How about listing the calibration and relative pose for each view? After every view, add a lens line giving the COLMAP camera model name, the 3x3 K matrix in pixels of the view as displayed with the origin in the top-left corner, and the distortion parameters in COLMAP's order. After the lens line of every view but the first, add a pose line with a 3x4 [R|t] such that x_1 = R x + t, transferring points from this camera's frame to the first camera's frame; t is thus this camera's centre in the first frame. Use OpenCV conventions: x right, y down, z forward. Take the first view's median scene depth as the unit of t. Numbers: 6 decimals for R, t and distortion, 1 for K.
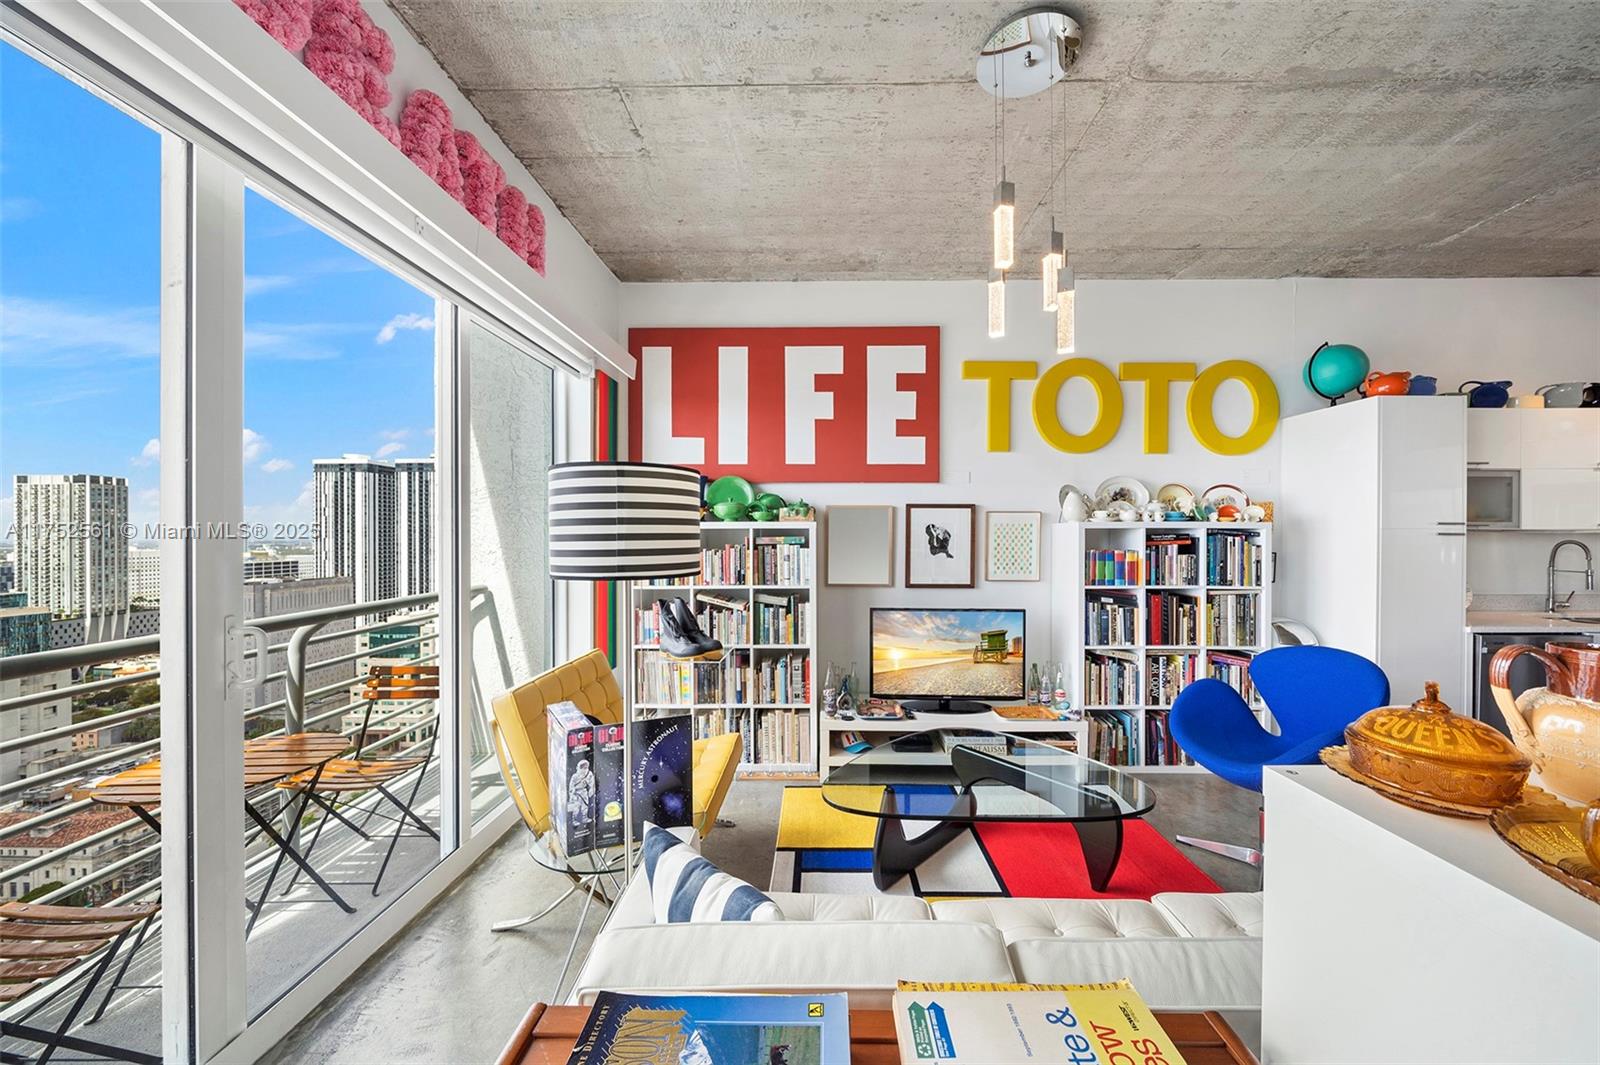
lens RADIAL K [[552.5, 0, 822.7], [0, 552.5, 534.6], [0, 0, 1]] dist [-0.004062, -0.000106]
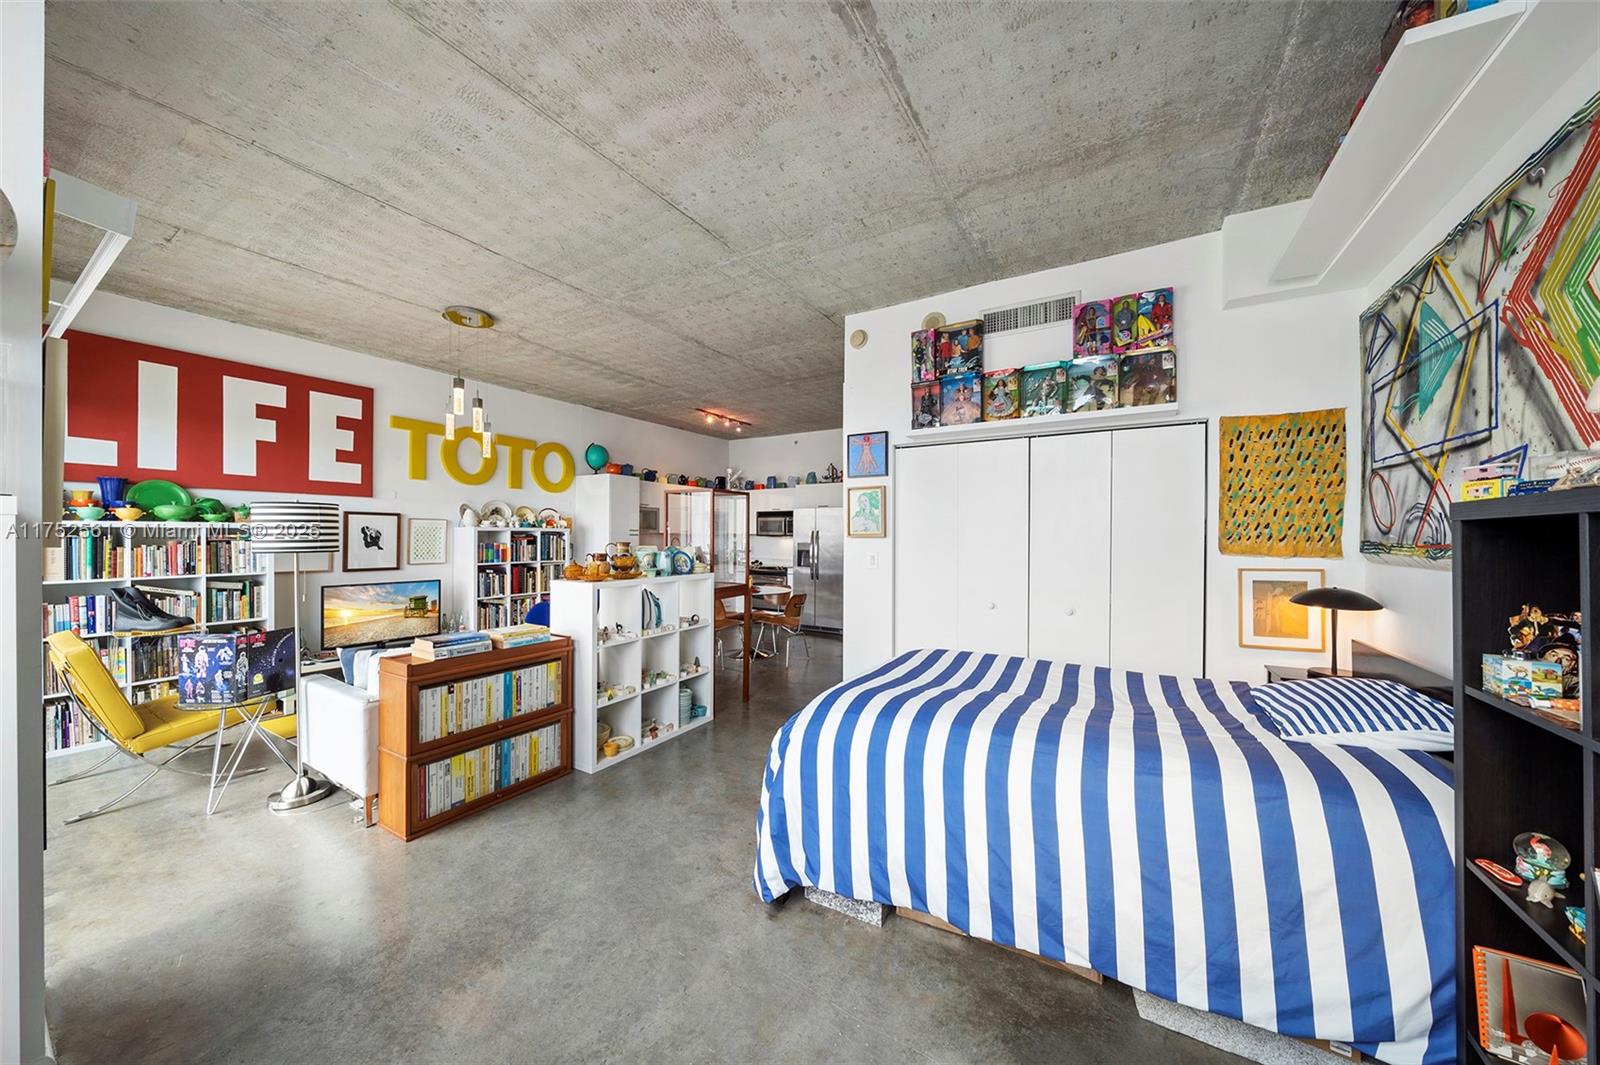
lens RADIAL K [[552.5, 0, 791.2], [0, 552.5, 537.9], [0, 0, 1]] dist [-0.004062, -0.000106]
pose [[0.512409, -0.000158, 0.858741, -0.507155], [-0.004923, 0.999983, 0.003122, 0.001369], [-0.858727, -0.005828, 0.512400, -0.733516]]
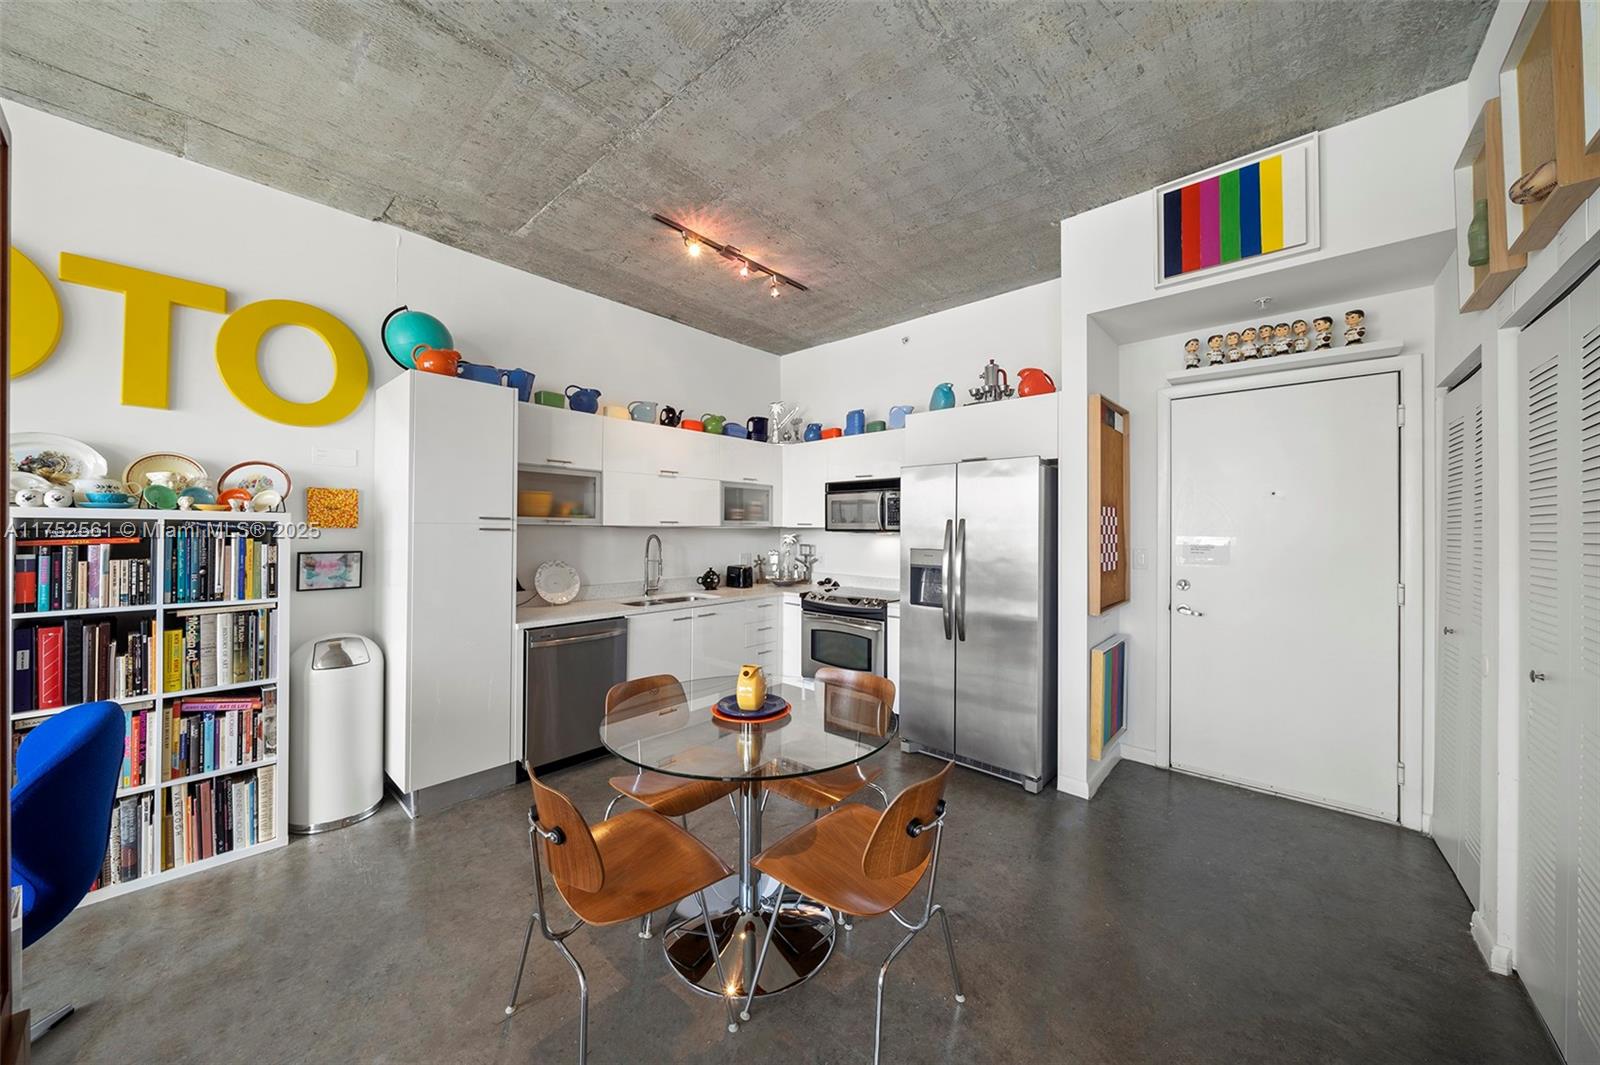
lens RADIAL K [[552.5, 0, 792.5], [0, 552.5, 526.1], [0, 0, 1]] dist [-0.004062, -0.000106]
pose [[0.663899, 0.007647, 0.747783, 0.693511], [-0.003973, 0.999970, -0.006699, -0.001849], [-0.747812, 0.001476, 0.663909, -0.022492]]
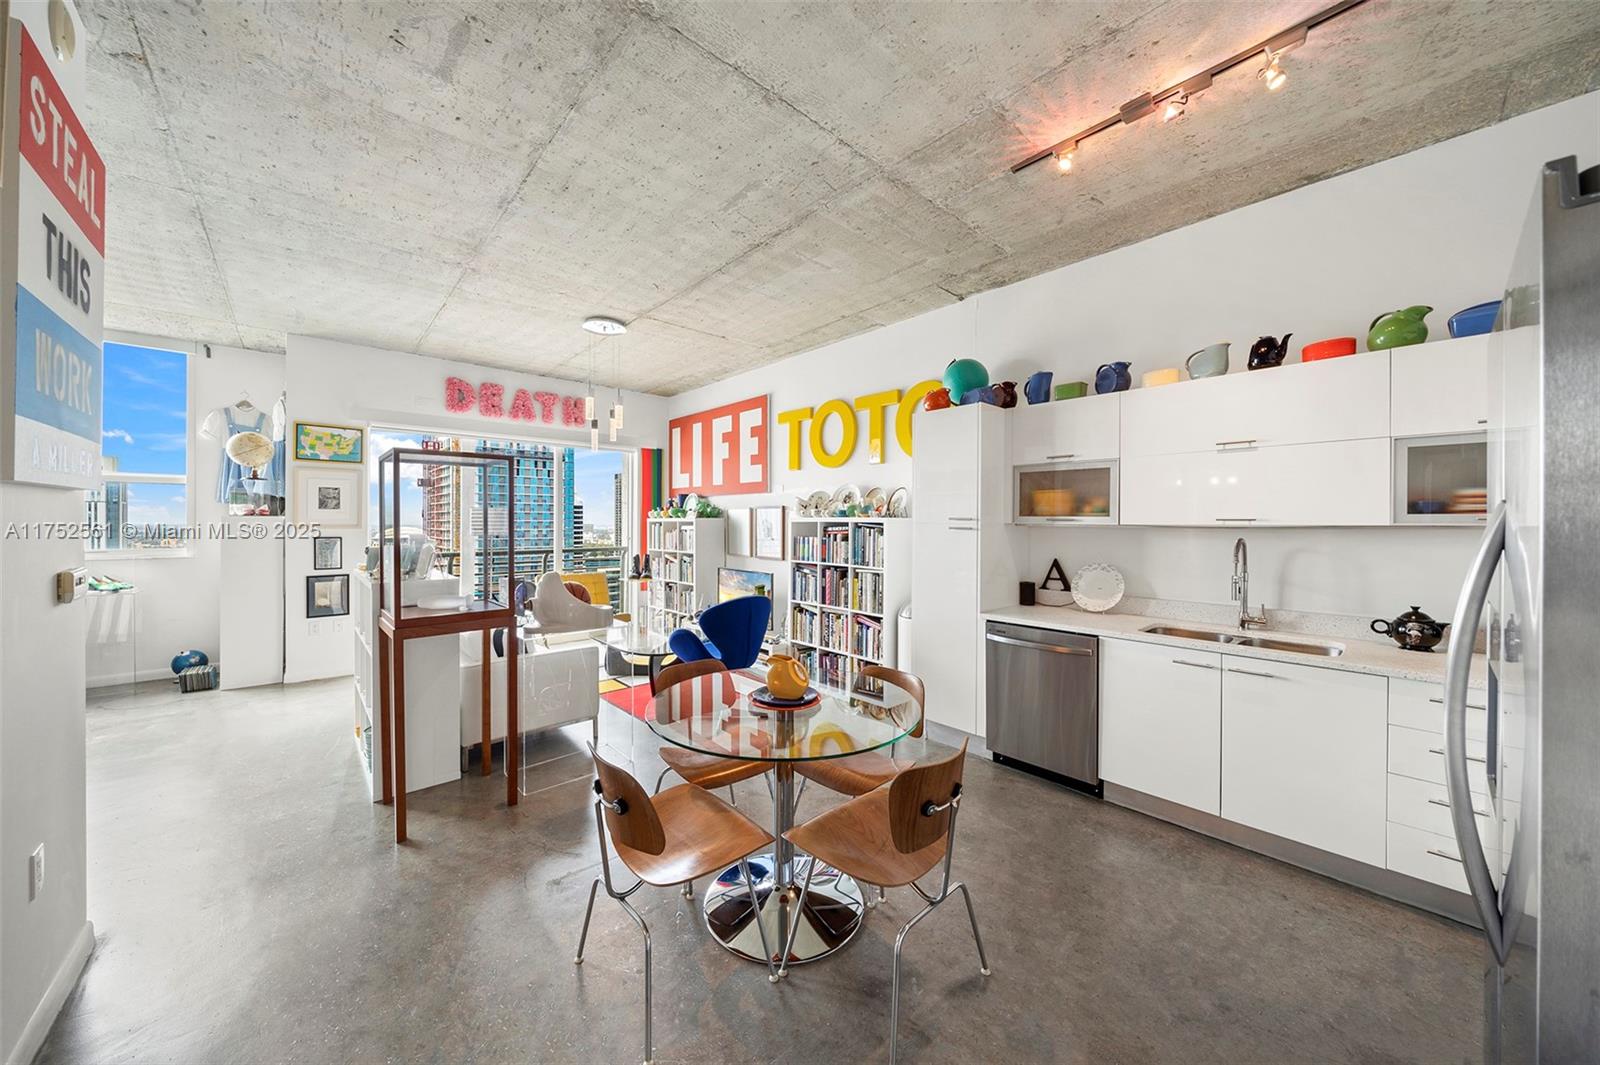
lens RADIAL K [[552.5, 0, 794.9], [0, 552.5, 523.7], [0, 0, 1]] dist [-0.004062, -0.000106]
pose [[0.677014, 0.005429, -0.735950, 1.576129], [-0.005597, 0.999982, 0.002228, -0.009673], [0.735948, 0.002611, 0.677033, -0.015096]]
